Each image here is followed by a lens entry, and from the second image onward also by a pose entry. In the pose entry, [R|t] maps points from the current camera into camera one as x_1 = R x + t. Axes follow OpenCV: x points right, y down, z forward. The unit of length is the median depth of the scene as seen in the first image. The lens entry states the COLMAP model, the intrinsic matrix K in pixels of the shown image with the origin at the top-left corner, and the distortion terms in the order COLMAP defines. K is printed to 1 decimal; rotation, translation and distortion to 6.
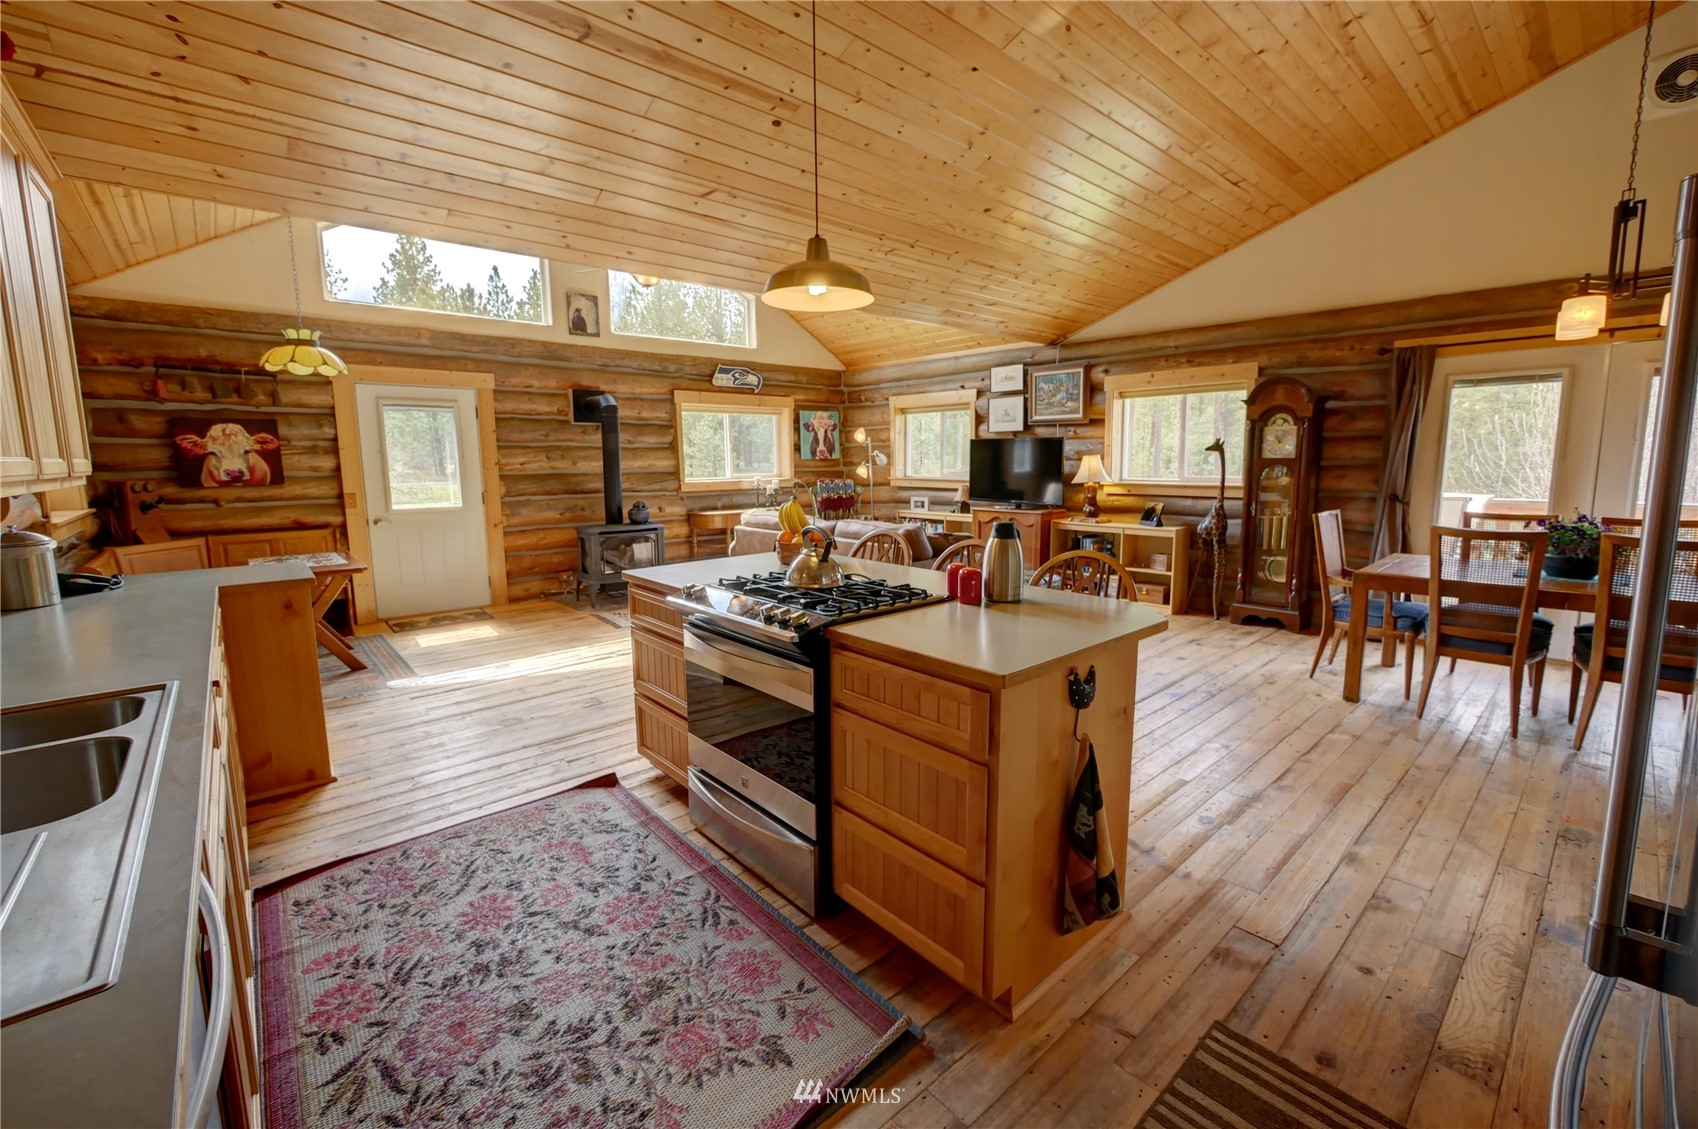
lens RADIAL K [[698.0, 0, 848.8], [0, 698.0, 555.5], [0, 0, 1]] dist [-0.009395, 0.000757]
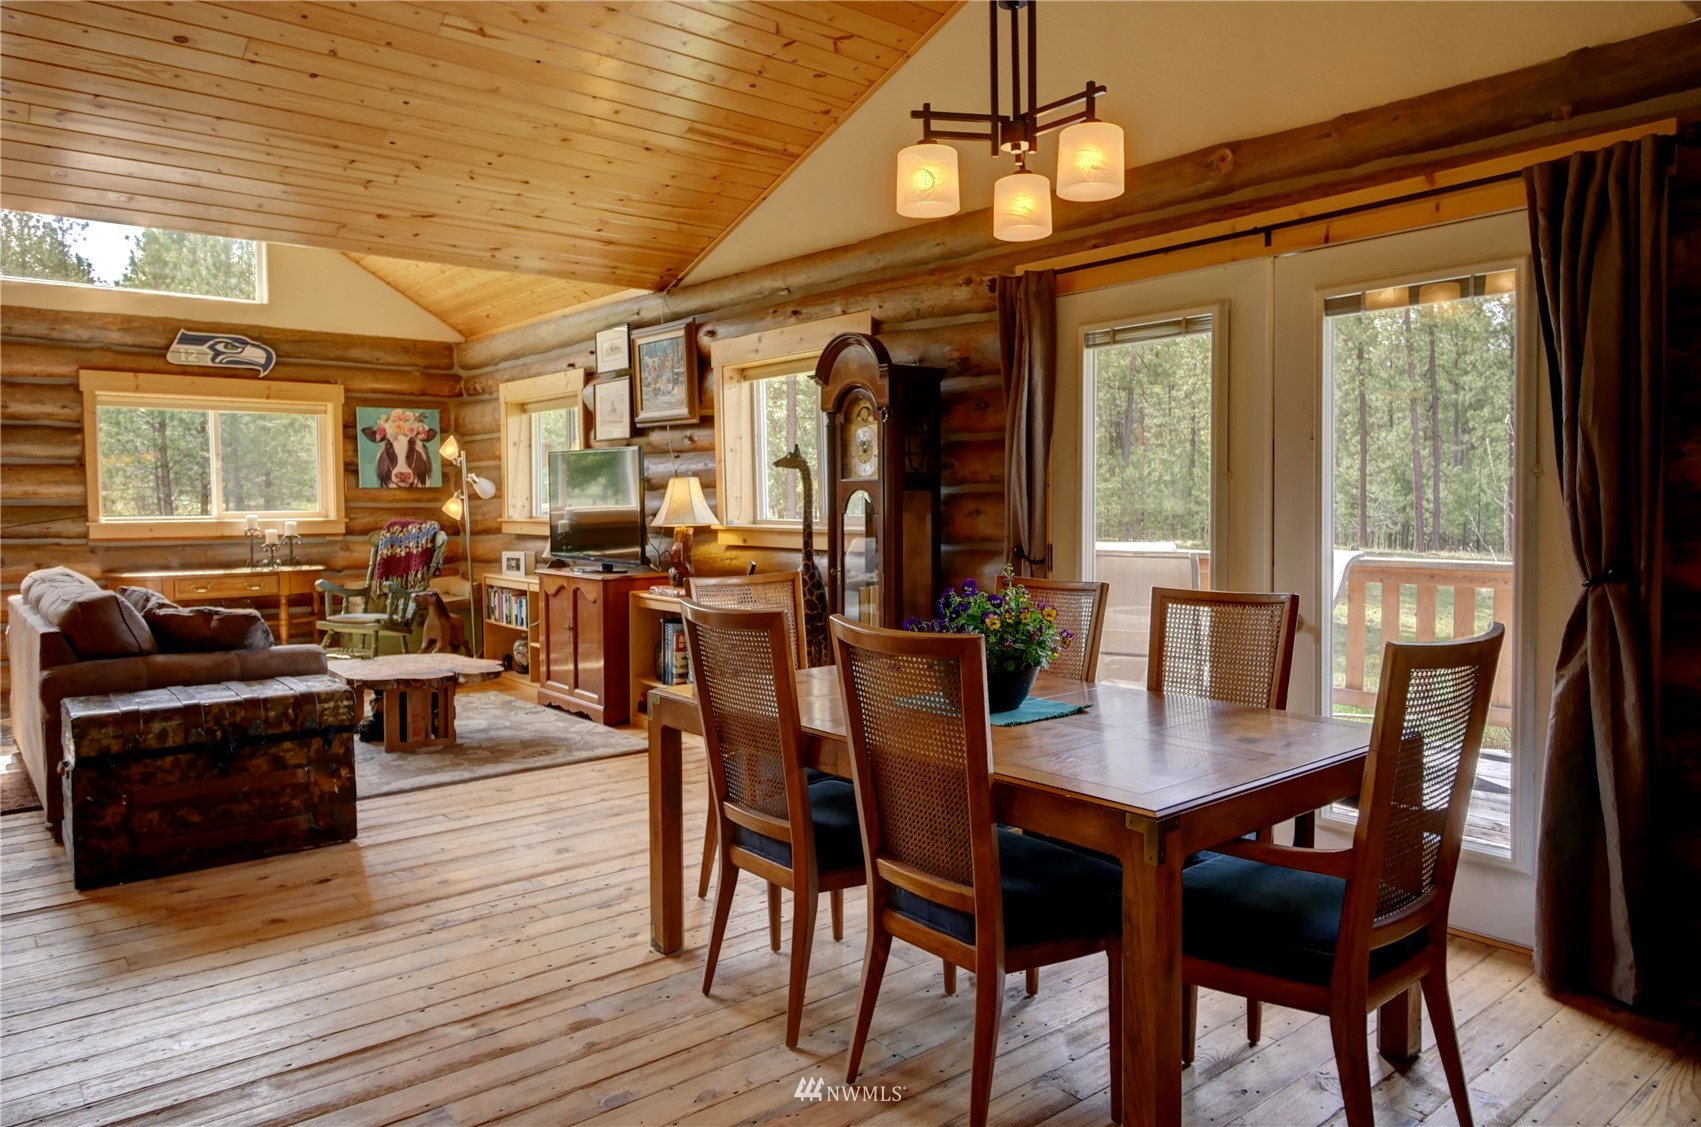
lens RADIAL K [[1109.0, 0, 846.6], [0, 1109.0, 553.3], [0, 0, 1]] dist [-0.004662, 0.000258]
pose [[0.999314, 0.006713, -0.036411, 0.588666], [-0.009925, 0.996005, -0.088741, -0.003675], [0.035670, 0.089041, 0.995389, 0.122697]]
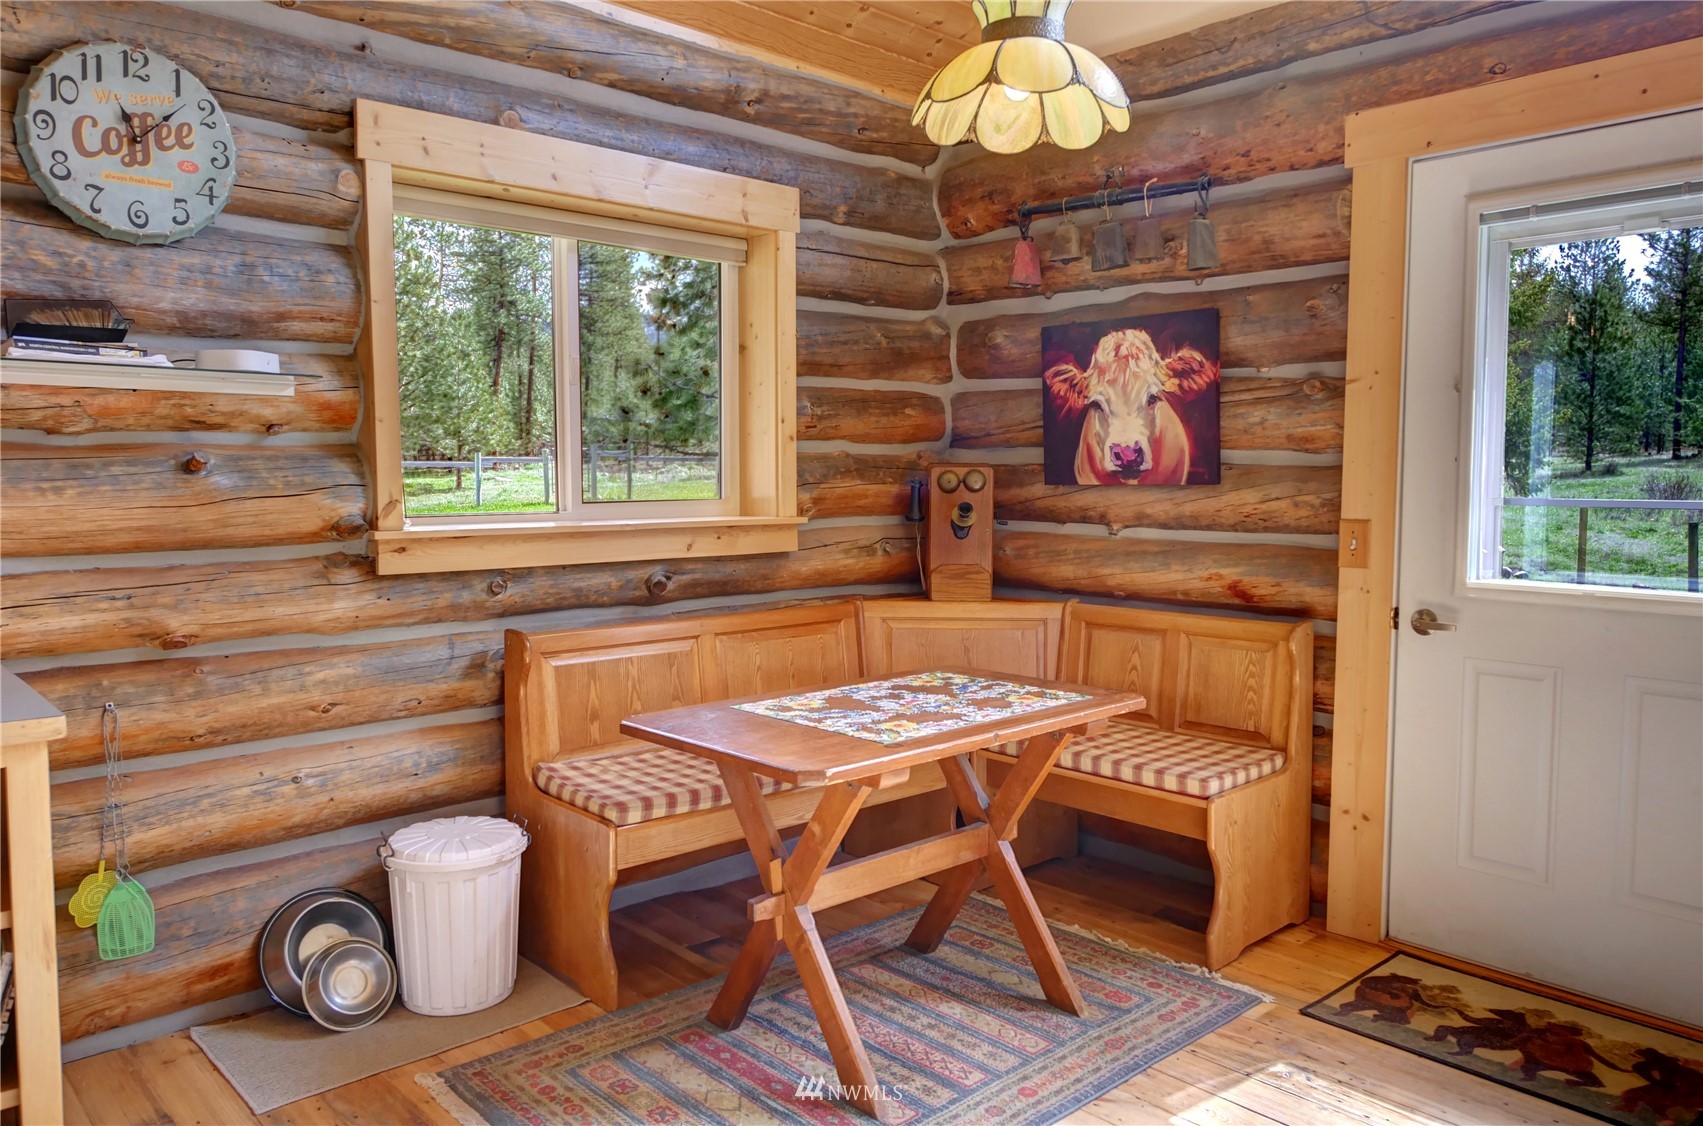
lens RADIAL K [[1215.1, 0, 852.4], [0, 1215.1, 555.7], [0, 0, 1]] dist [-0.001531, 0.004141]
pose [[0.022633, 0.073995, -0.997002, -0.170918], [-0.142133, 0.987366, 0.070053, -0.079987], [0.989589, 0.140122, 0.032865, 0.760918]]
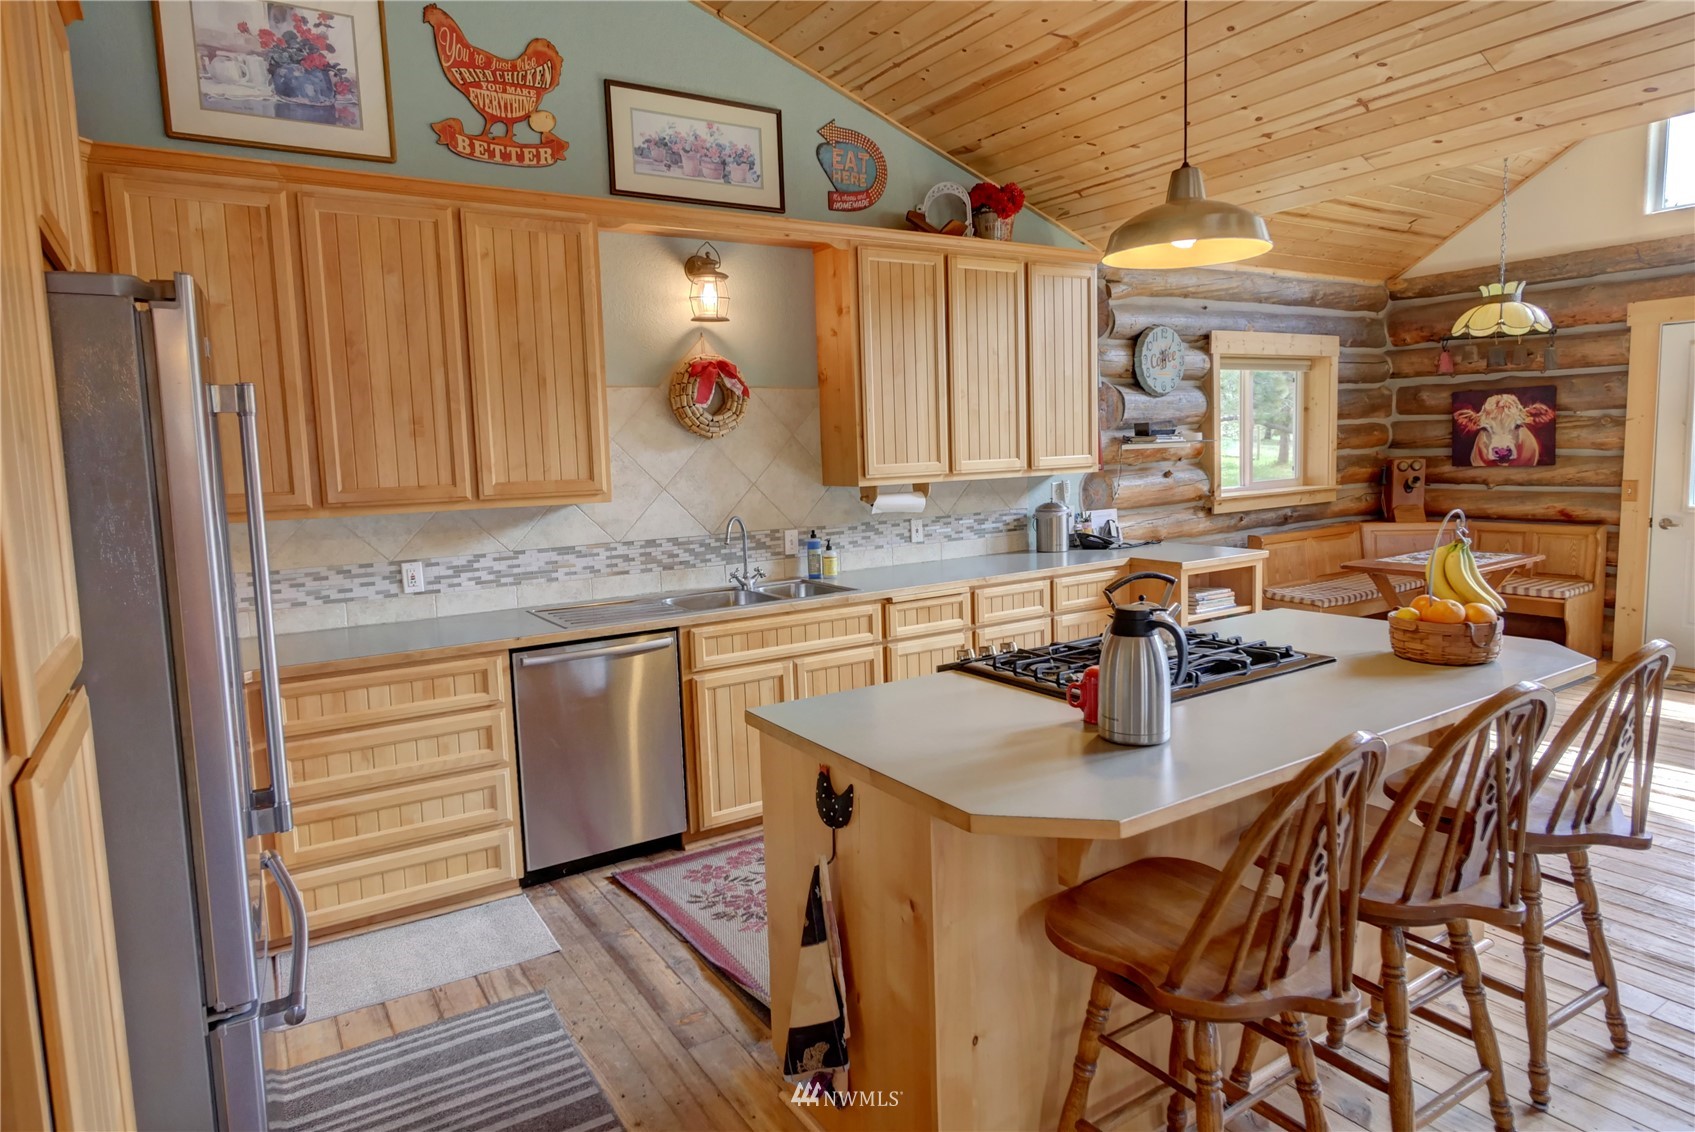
lens RADIAL K [[995.8, 0, 851.6], [0, 995.8, 552.0], [0, 0, 1]] dist [-0.004053, 0.002474]
pose [[-0.147254, 0.118926, -0.981923, 0.428529], [-0.103477, 0.985445, 0.134870, -0.072059], [0.983671, 0.121467, -0.132805, 0.350405]]
